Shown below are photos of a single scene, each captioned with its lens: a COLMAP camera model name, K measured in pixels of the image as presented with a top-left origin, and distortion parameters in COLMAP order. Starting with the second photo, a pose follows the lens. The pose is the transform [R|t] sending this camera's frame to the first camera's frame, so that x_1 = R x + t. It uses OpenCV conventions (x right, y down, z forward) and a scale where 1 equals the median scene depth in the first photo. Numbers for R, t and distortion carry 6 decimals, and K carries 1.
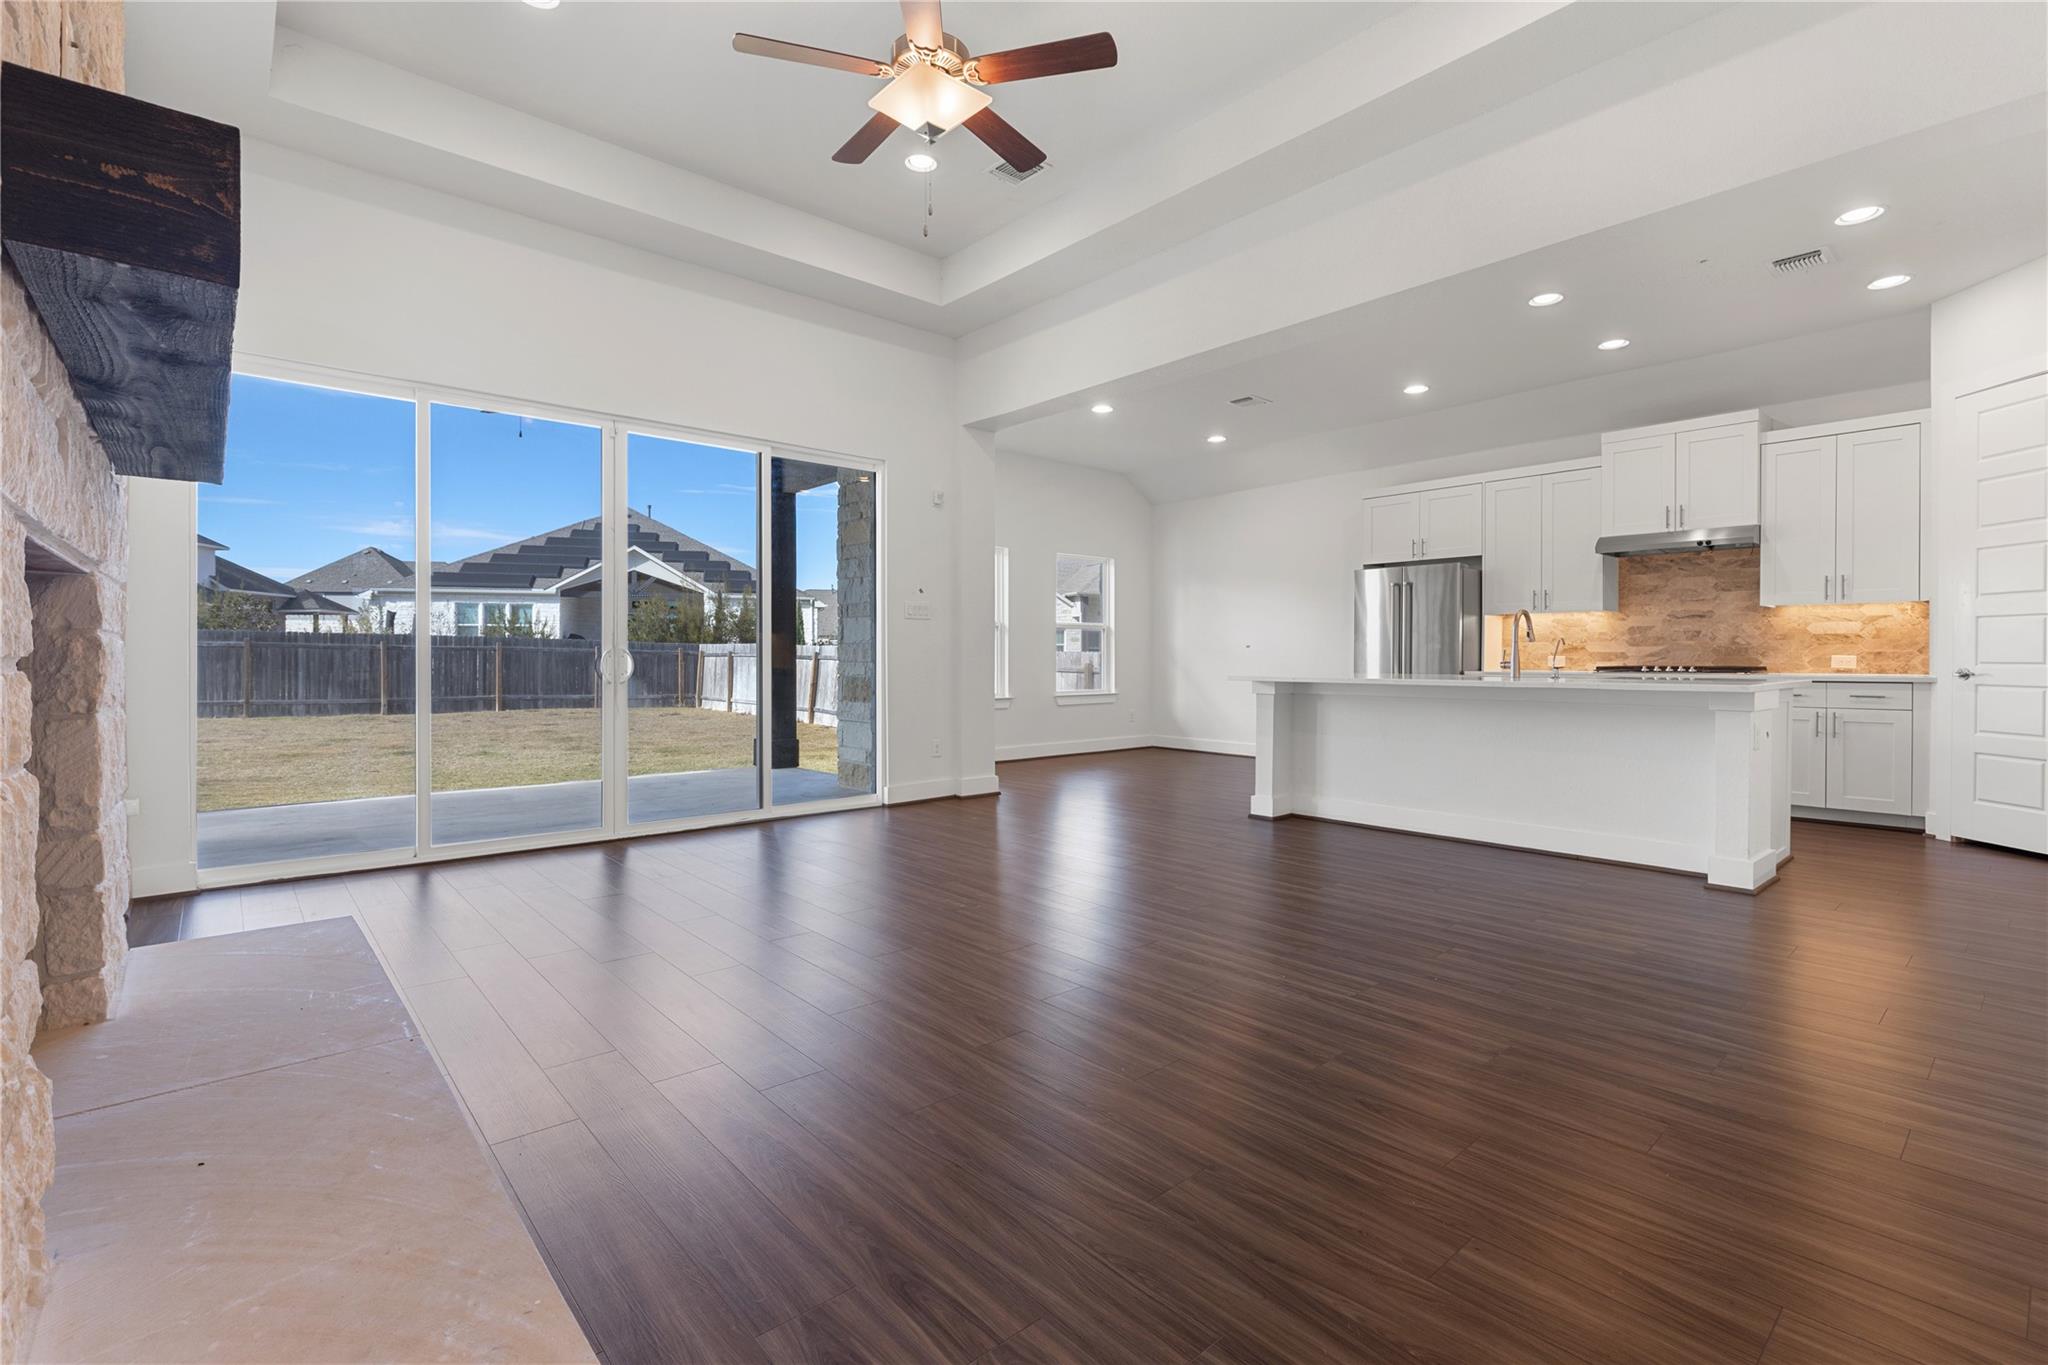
lens RADIAL K [[920.7, 0, 1024.2], [0, 920.7, 663.0], [0, 0, 1]] dist [0.004400, -0.003351]
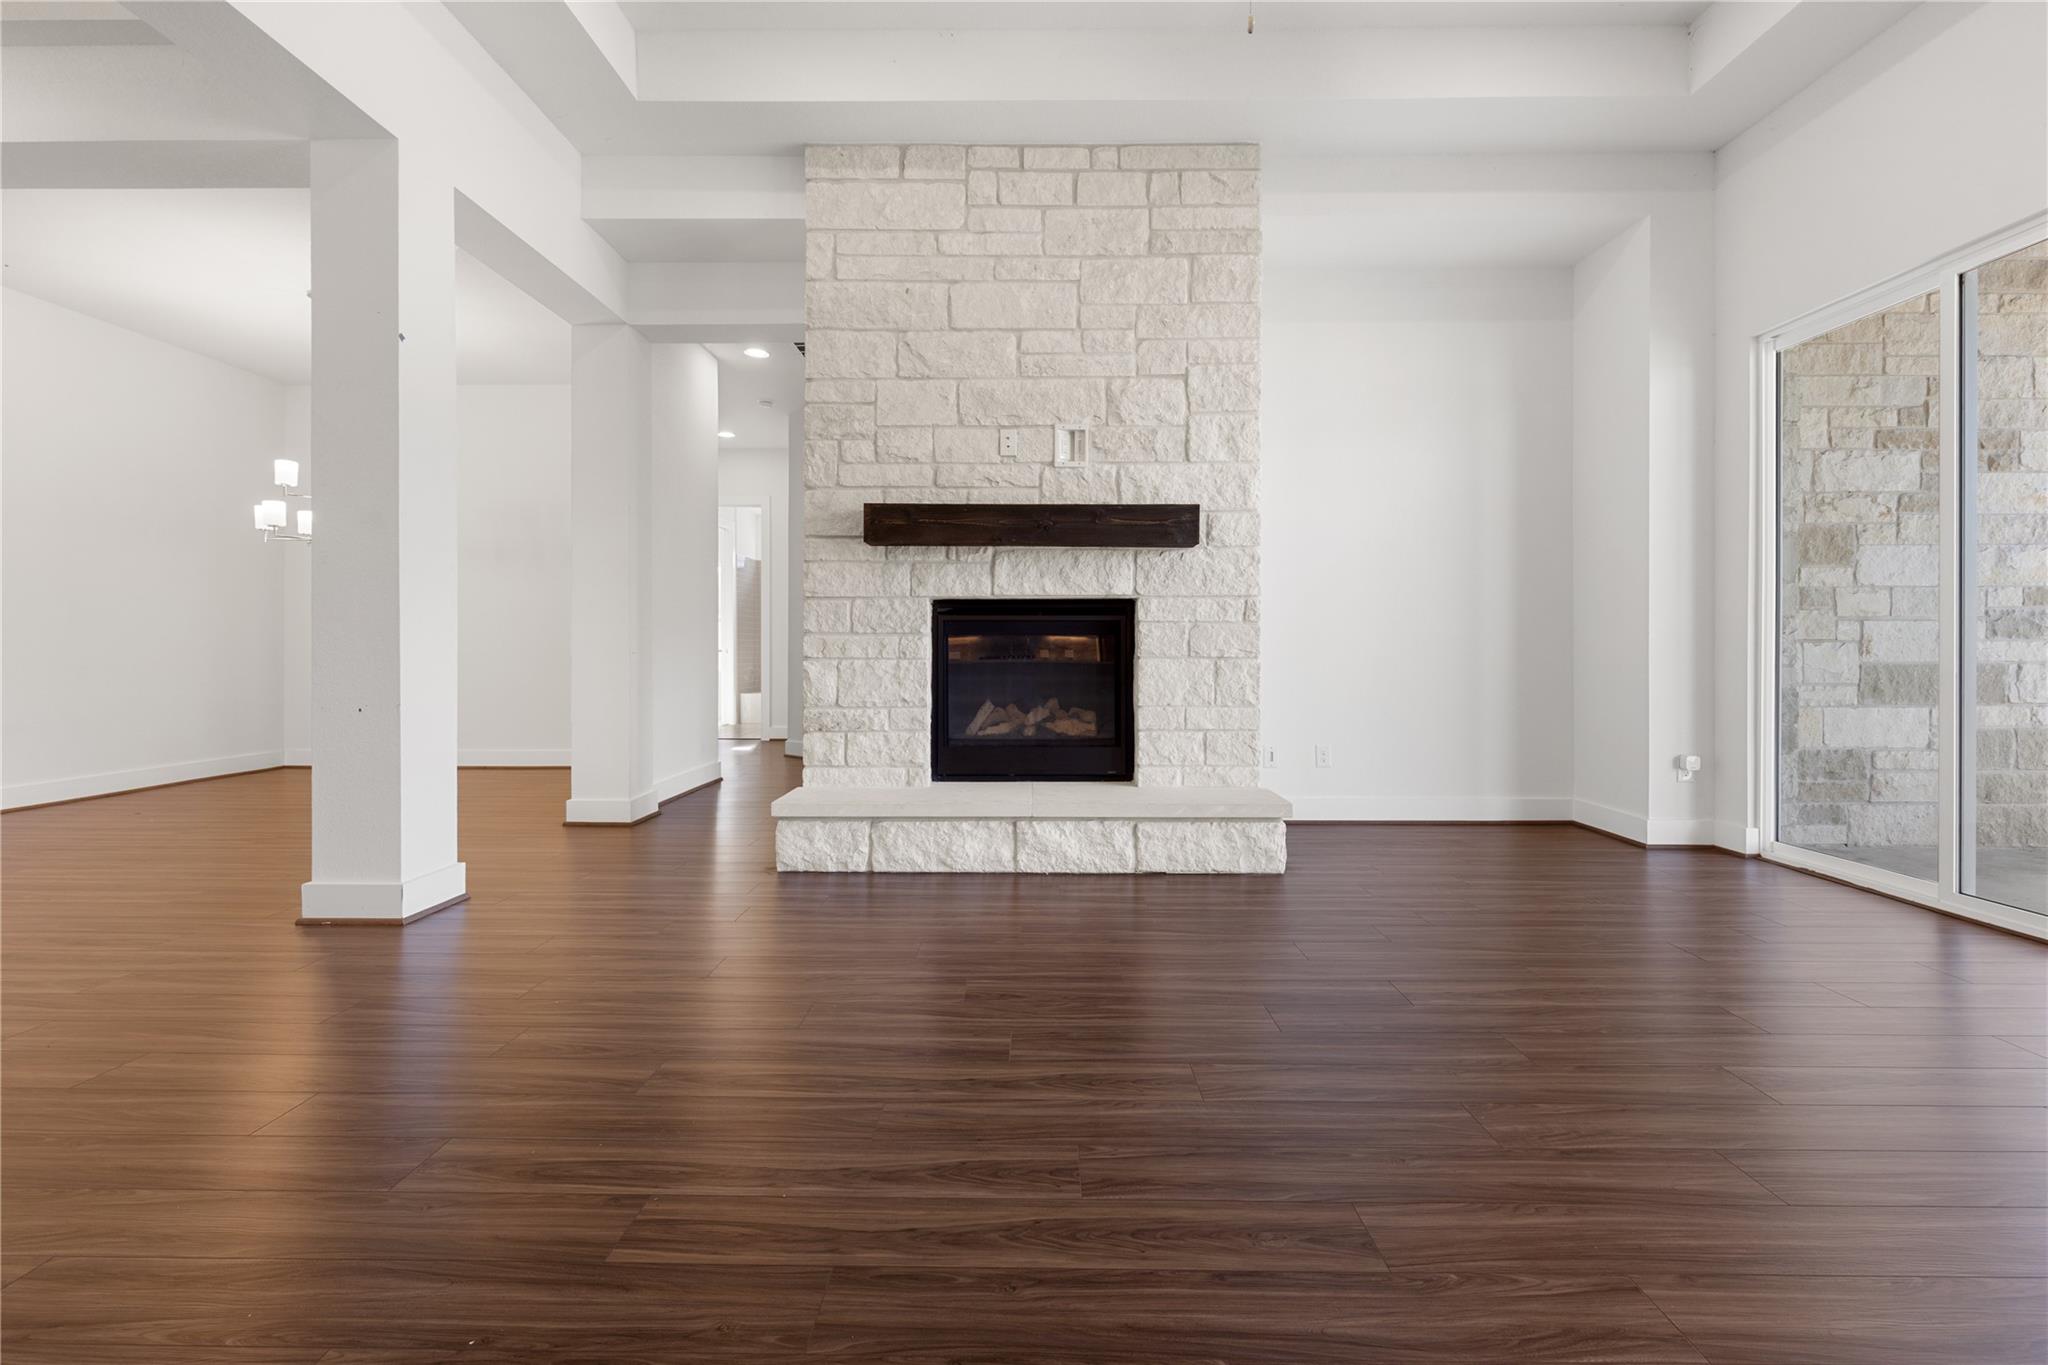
lens RADIAL K [[920.7, 0, 1027.1], [0, 920.7, 652.1], [0, 0, 1]] dist [0.004400, -0.003351]
pose [[-0.667139, 0.001473, -0.744932, 0.132266], [-0.006740, 0.999945, 0.008014, 0.003658], [0.744903, 0.010367, -0.667093, 0.328739]]
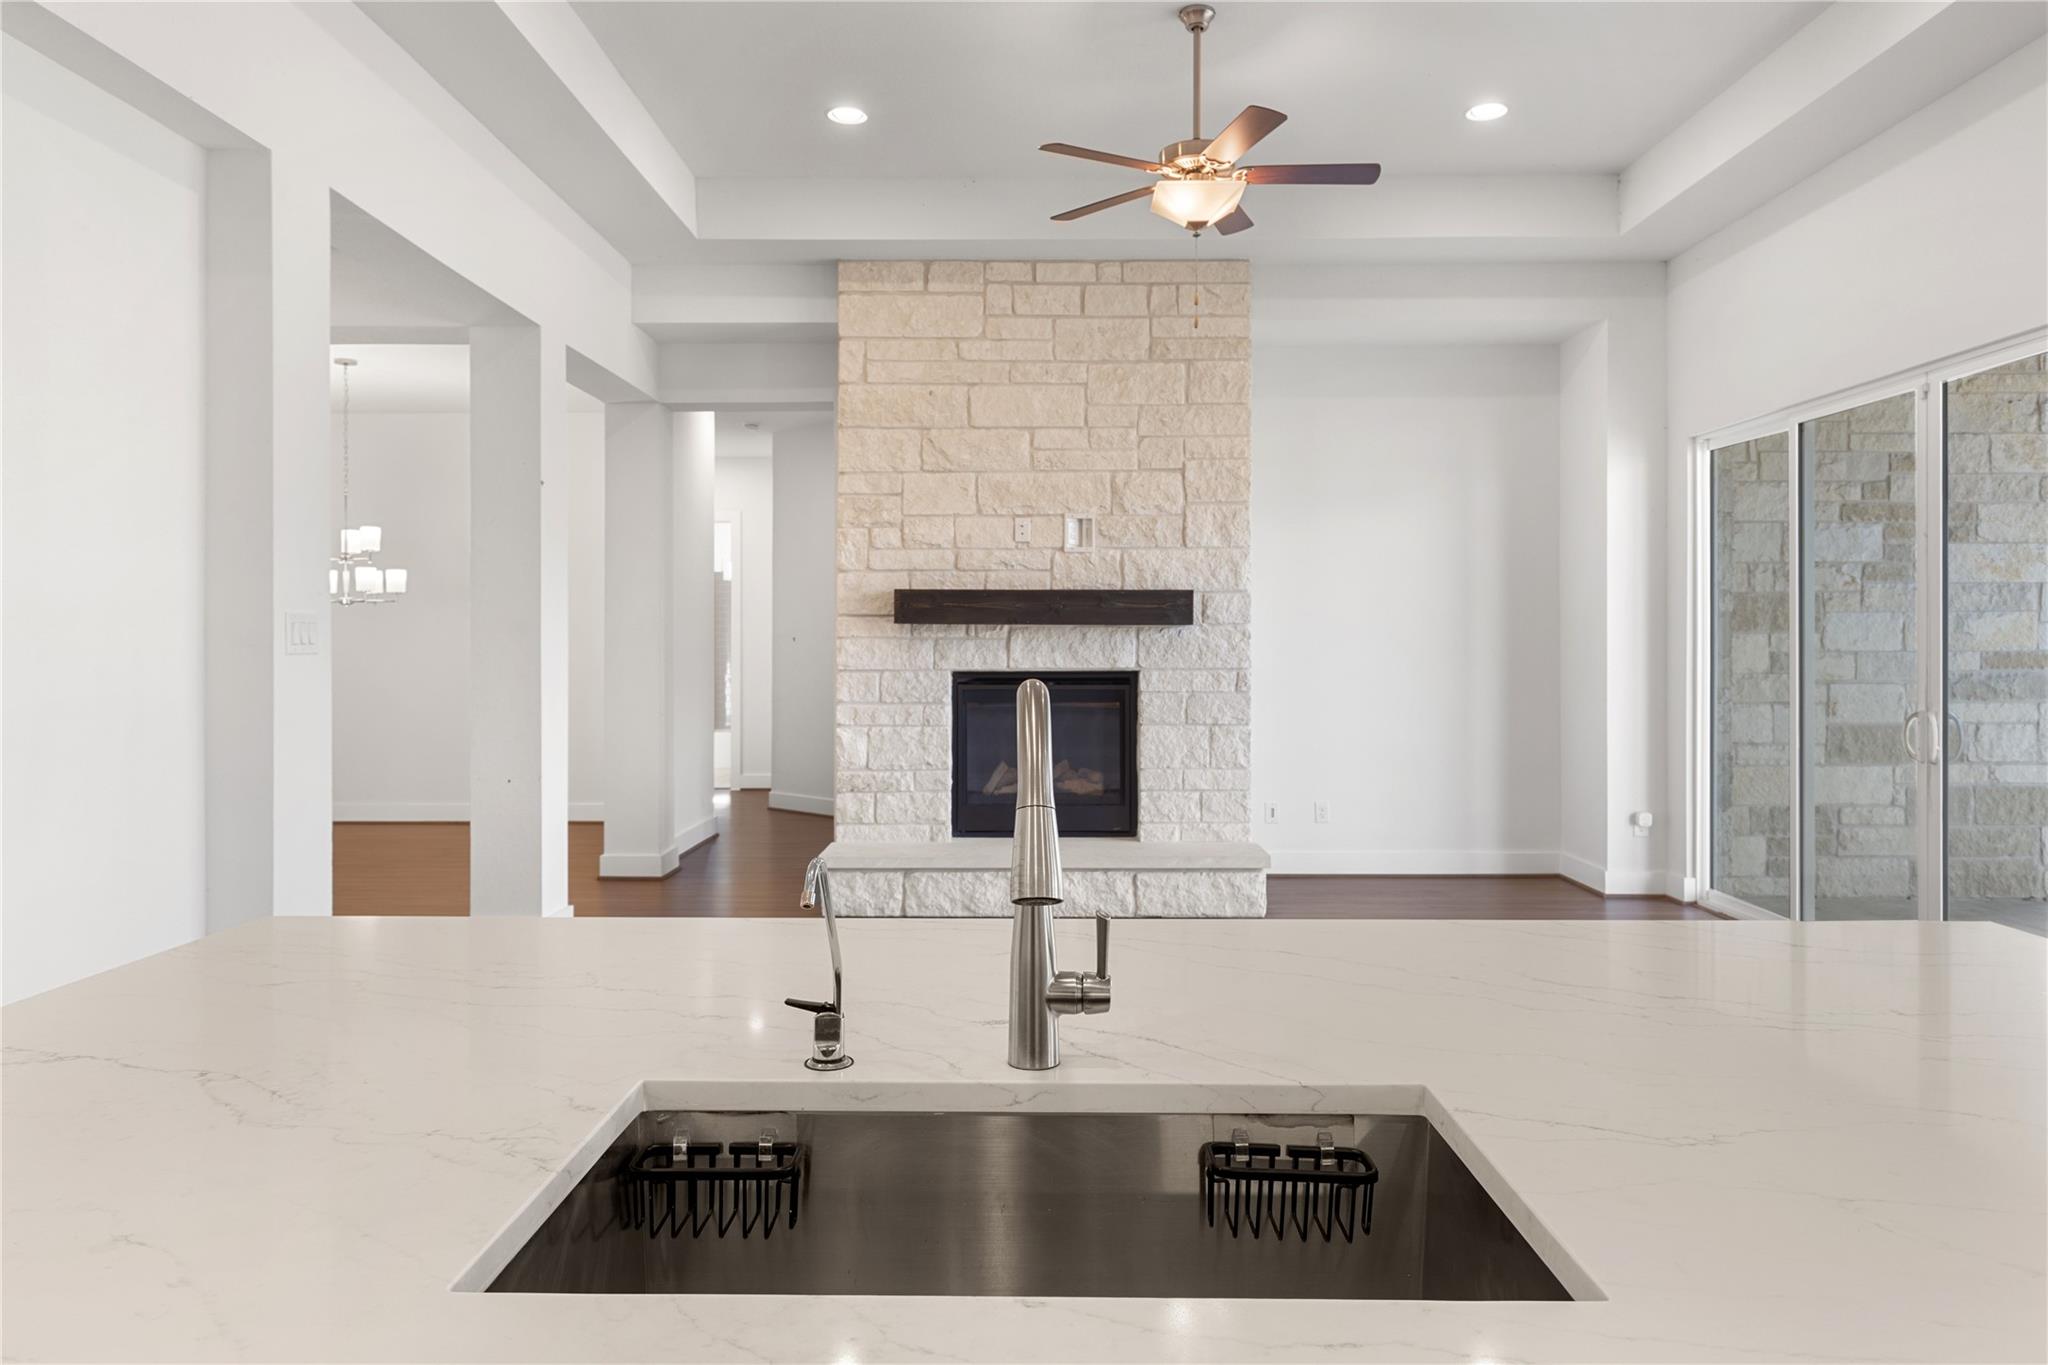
lens RADIAL K [[1341.2, 0, 1029.8], [0, 1341.2, 645.5], [0, 0, 1]] dist [0.001374, 0.000614]
pose [[-0.665176, 0.000134, -0.746687, 0.284023], [-0.005679, 0.999970, 0.005238, -0.025670], [0.746665, 0.007725, -0.665155, 0.457406]]
